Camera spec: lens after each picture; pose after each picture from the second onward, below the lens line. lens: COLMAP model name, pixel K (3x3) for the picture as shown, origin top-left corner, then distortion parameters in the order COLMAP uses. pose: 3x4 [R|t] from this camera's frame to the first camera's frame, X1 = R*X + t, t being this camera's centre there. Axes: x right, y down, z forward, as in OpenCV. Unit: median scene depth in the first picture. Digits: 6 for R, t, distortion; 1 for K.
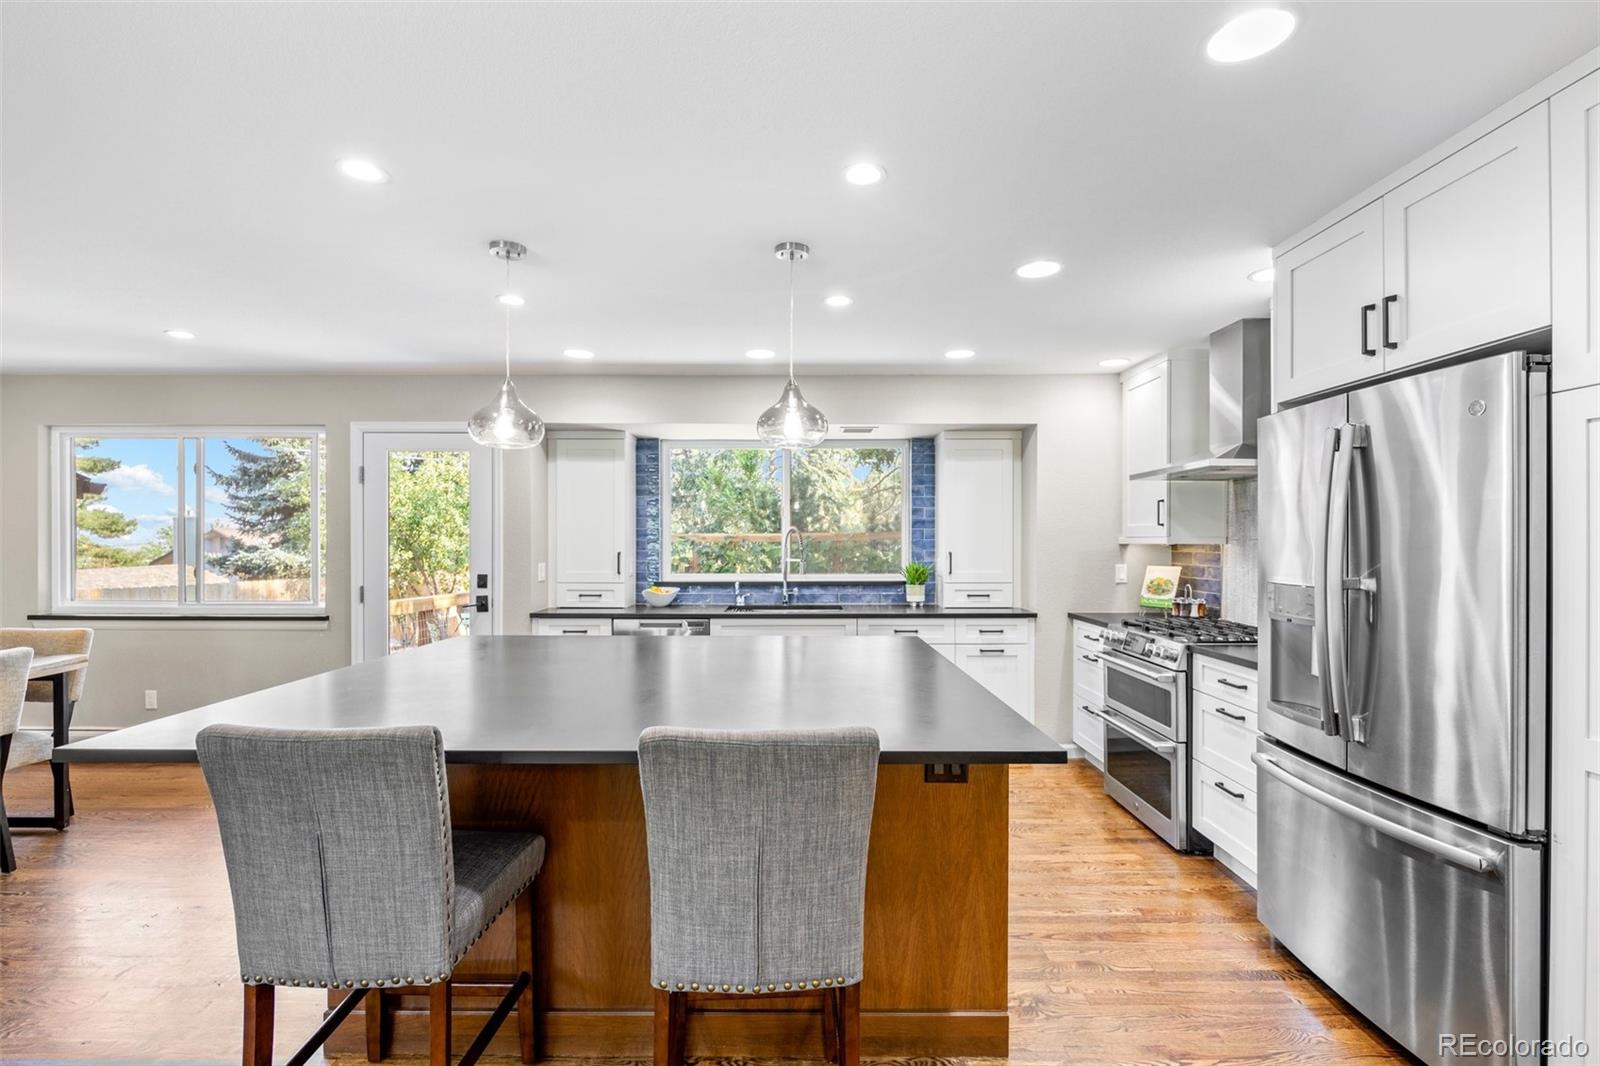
lens RADIAL K [[726.9, 0, 794.9], [0, 726.9, 533.3], [0, 0, 1]] dist [-0.010403, 0.000668]
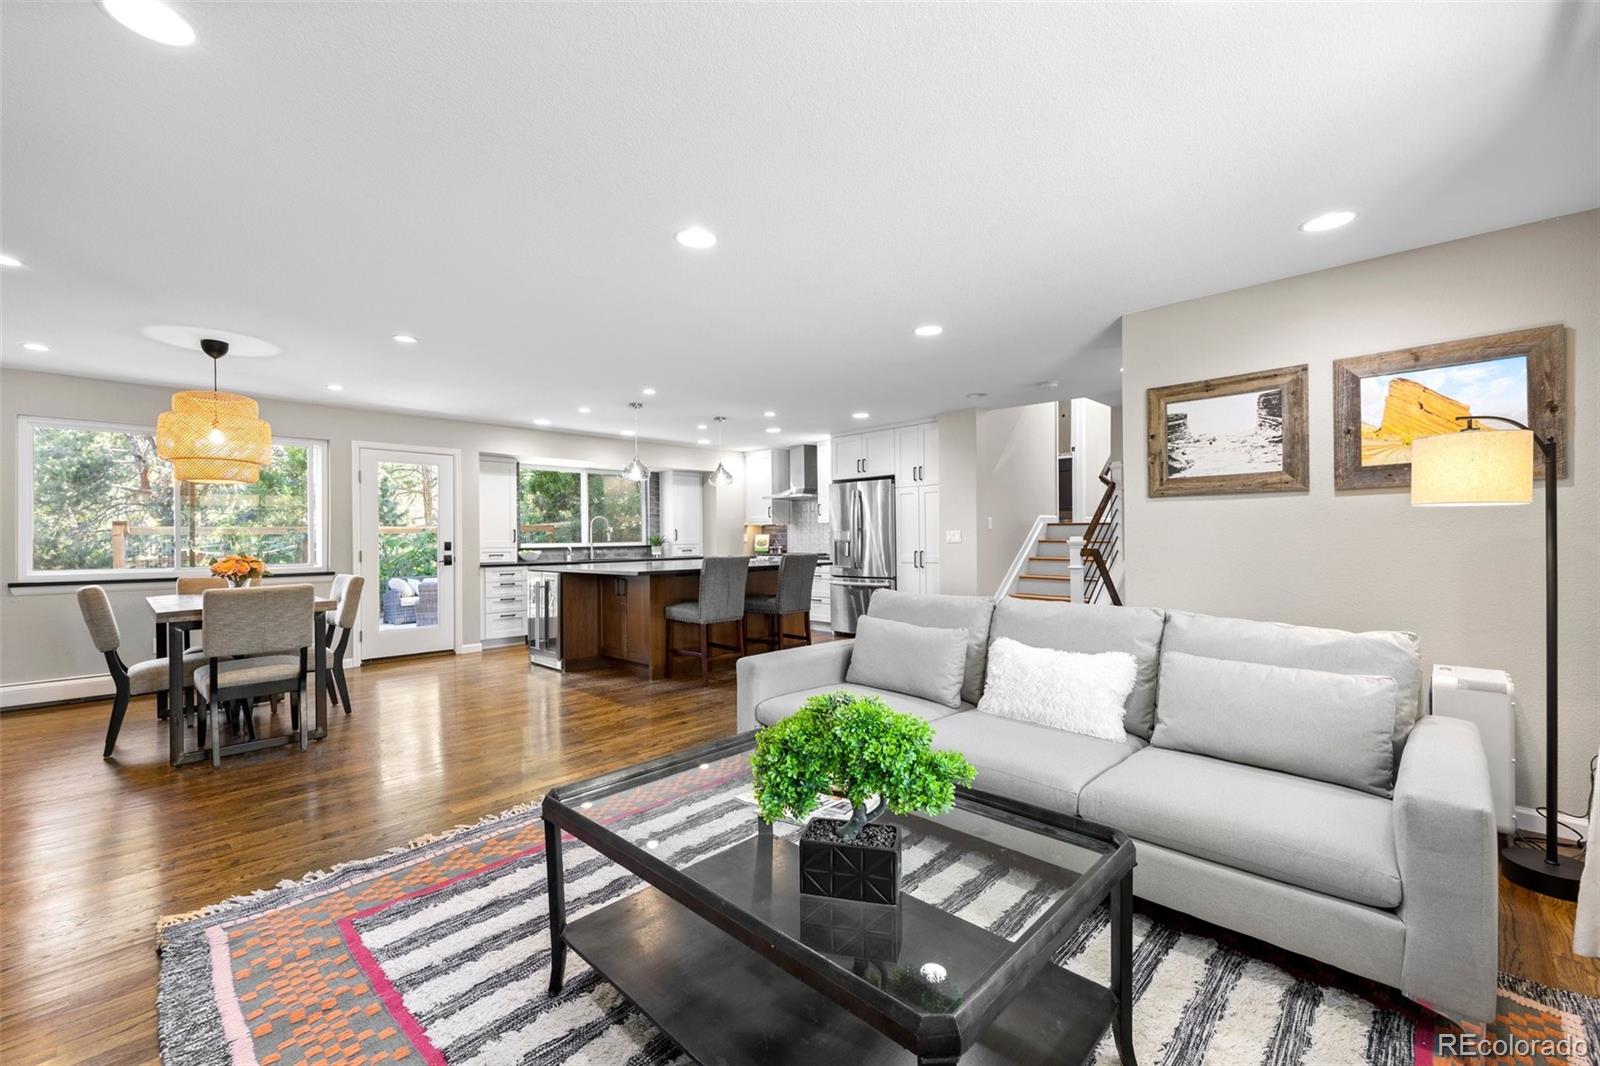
lens RADIAL K [[650.0, 0, 798.4], [0, 650.0, 536.1], [0, 0, 1]] dist [0.000322, 0.000005]
pose [[0.699429, -0.005658, 0.714680, -0.924966], [0.003553, 0.999984, 0.004440, 0.039615], [-0.714693, -0.000566, 0.699438, -0.583715]]
